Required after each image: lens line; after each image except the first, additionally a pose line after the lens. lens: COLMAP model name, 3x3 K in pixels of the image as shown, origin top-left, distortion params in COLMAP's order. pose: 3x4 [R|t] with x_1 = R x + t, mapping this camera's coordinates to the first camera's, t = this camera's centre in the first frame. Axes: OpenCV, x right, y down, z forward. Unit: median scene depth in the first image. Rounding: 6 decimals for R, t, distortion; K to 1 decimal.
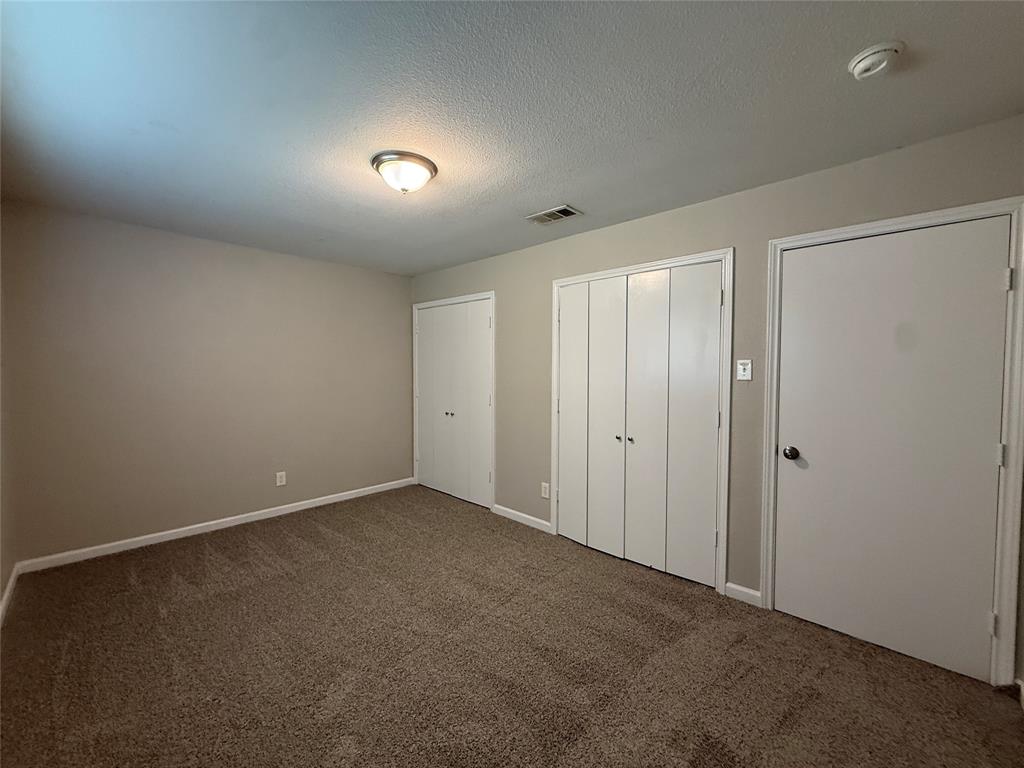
lens RADIAL K [[408.6, 0, 511.3], [0, 408.6, 382.1], [0, 0, 1]] dist [-0.000020, 0.000238]
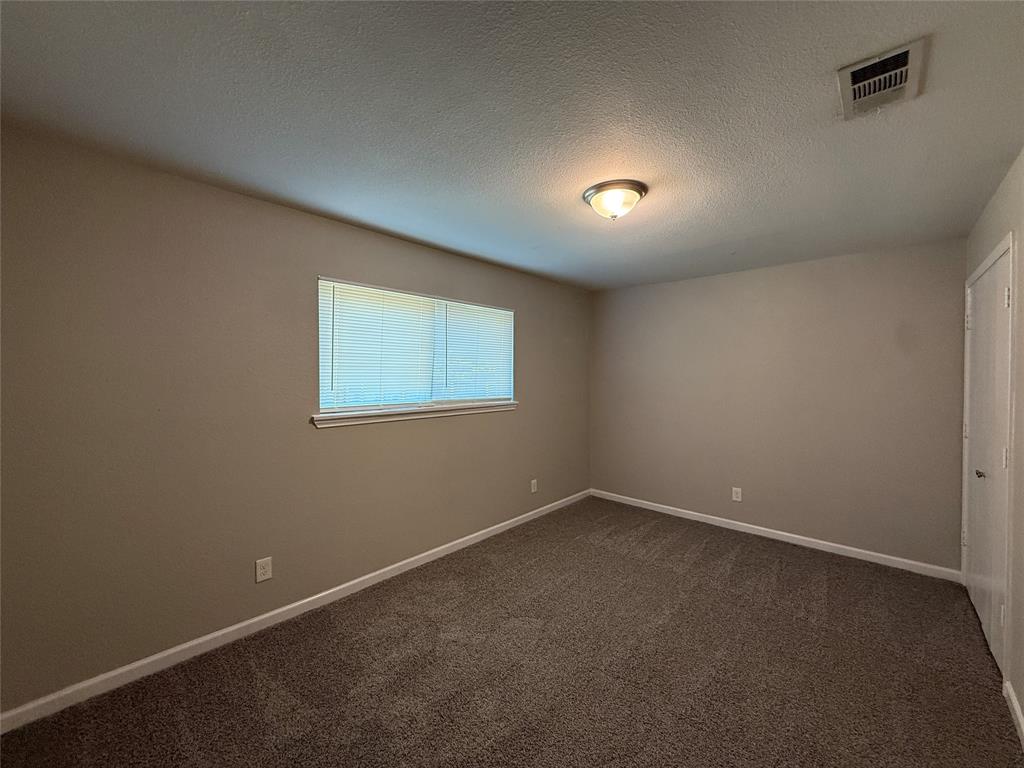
lens RADIAL K [[408.6, 0, 511.3], [0, 408.6, 382.1], [0, 0, 1]] dist [-0.000020, 0.000238]
pose [[0.026725, 0.013685, -0.999549, 0.485933], [-0.040377, 0.999105, 0.012600, -0.033479], [0.998827, 0.040022, 0.027254, 0.467134]]
